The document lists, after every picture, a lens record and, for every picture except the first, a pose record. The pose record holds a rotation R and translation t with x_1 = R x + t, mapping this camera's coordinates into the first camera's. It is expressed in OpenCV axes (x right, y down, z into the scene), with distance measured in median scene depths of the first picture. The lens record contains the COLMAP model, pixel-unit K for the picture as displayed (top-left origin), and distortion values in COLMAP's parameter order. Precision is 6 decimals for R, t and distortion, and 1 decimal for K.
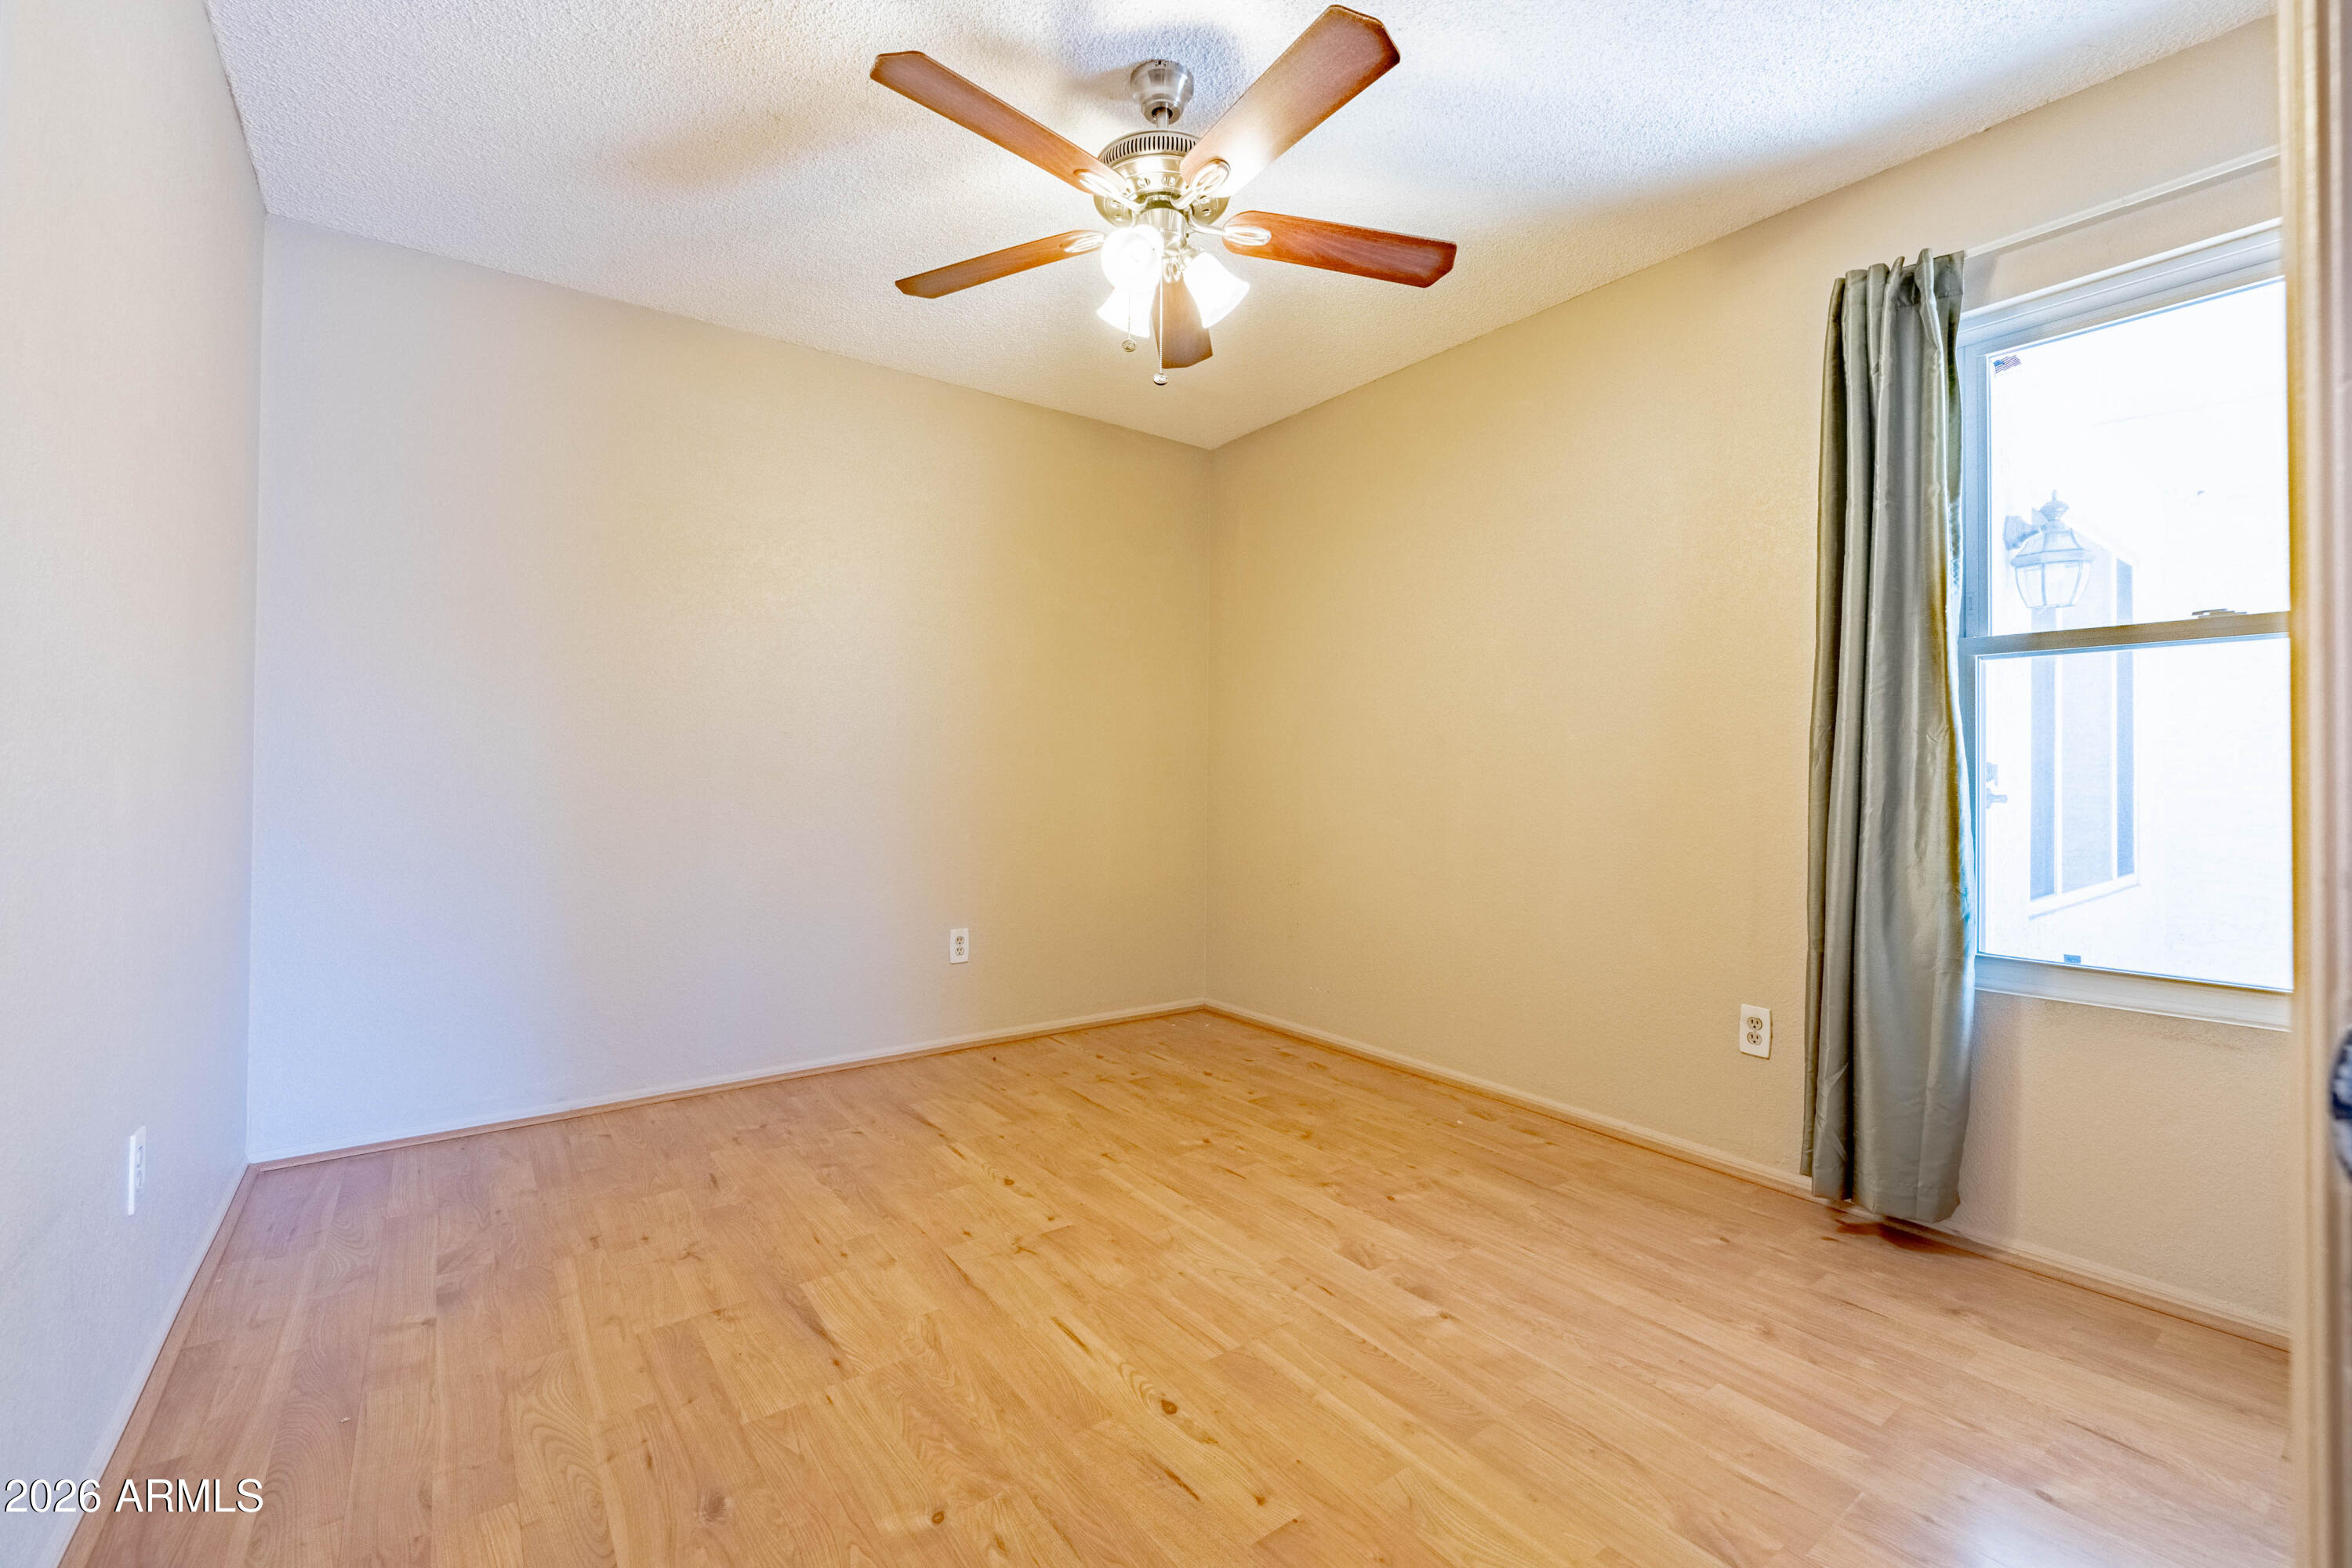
lens RADIAL K [[987.7, 0, 1176.7], [0, 987.7, 769.0], [0, 0, 1]] dist [0.001162, 0.000279]
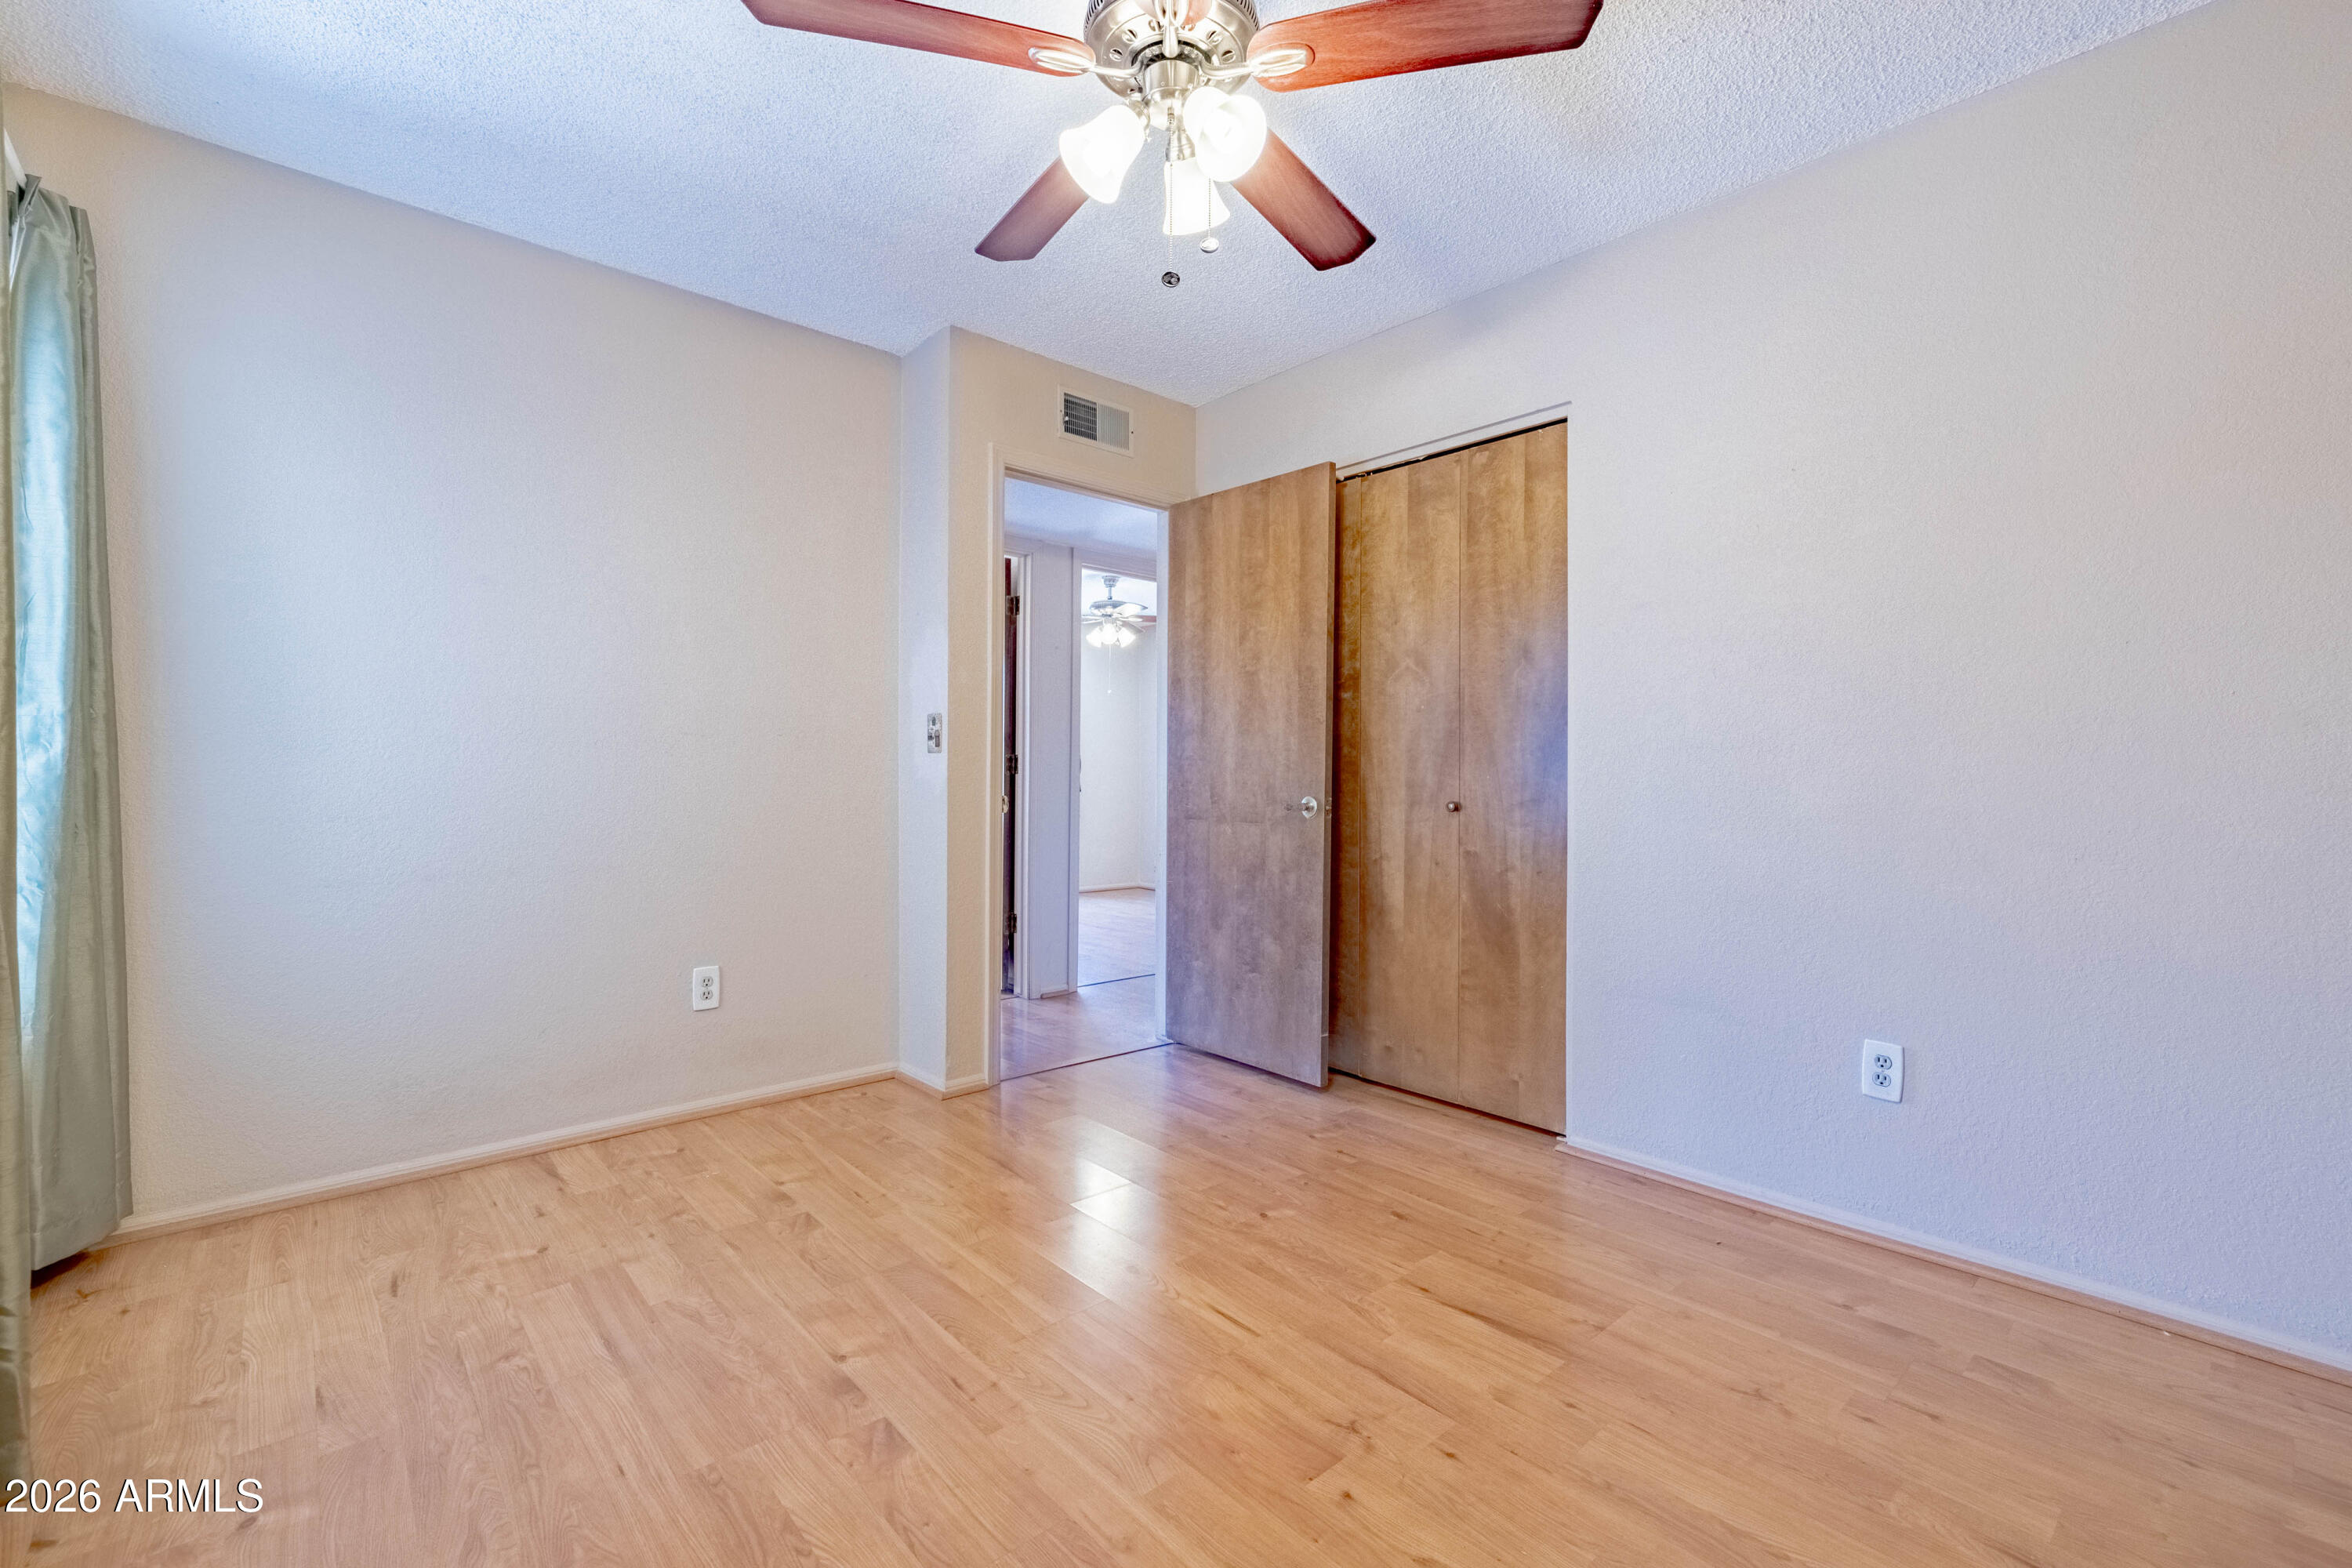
lens RADIAL K [[999.4, 0, 1180.9], [0, 999.4, 770.1], [0, 0, 1]] dist [0.001169, 0.000479]
pose [[-0.995792, -0.012702, -0.090755, 0.043976], [-0.011705, 0.999865, -0.011515, 0.010824], [0.090889, -0.010404, -0.995807, 1.824744]]
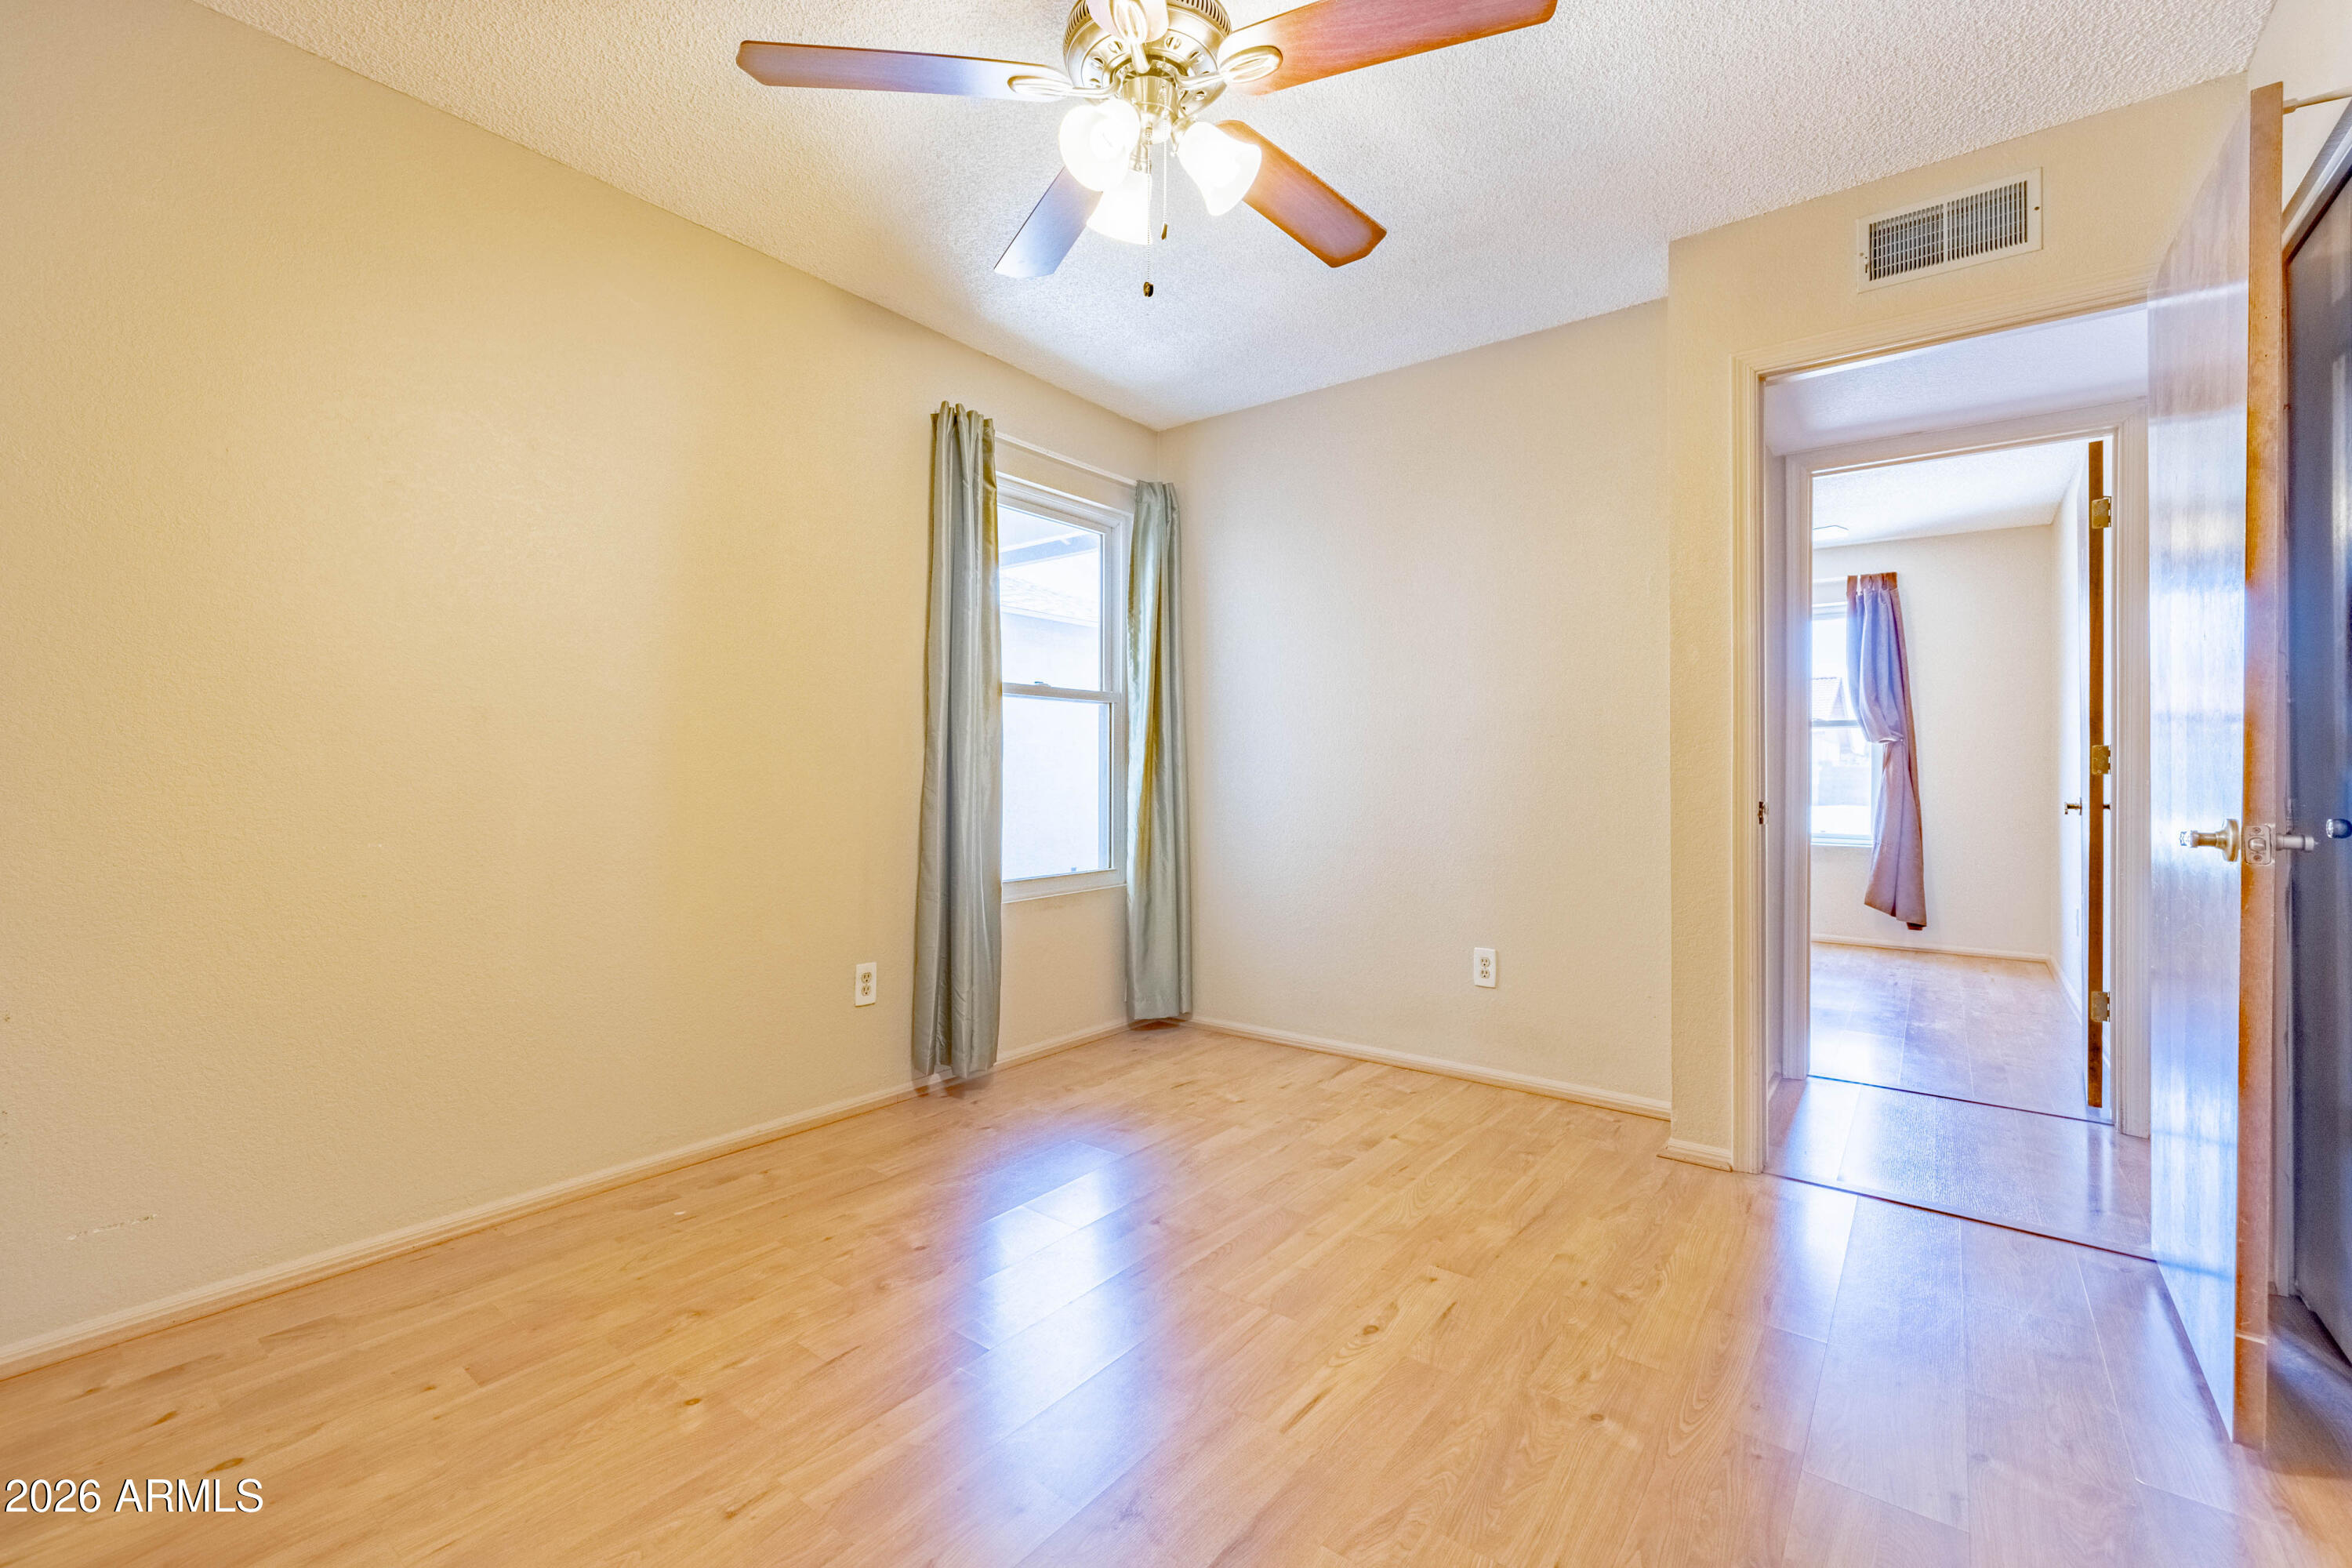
lens RADIAL K [[987.7, 0, 1176.7], [0, 987.7, 769.0], [0, 0, 1]] dist [0.001162, 0.000279]
pose [[-0.268701, -0.003943, 0.963216, -0.823467], [-0.011595, 0.999932, 0.000859, 0.002806], [-0.963154, -0.010938, -0.268728, 1.210336]]
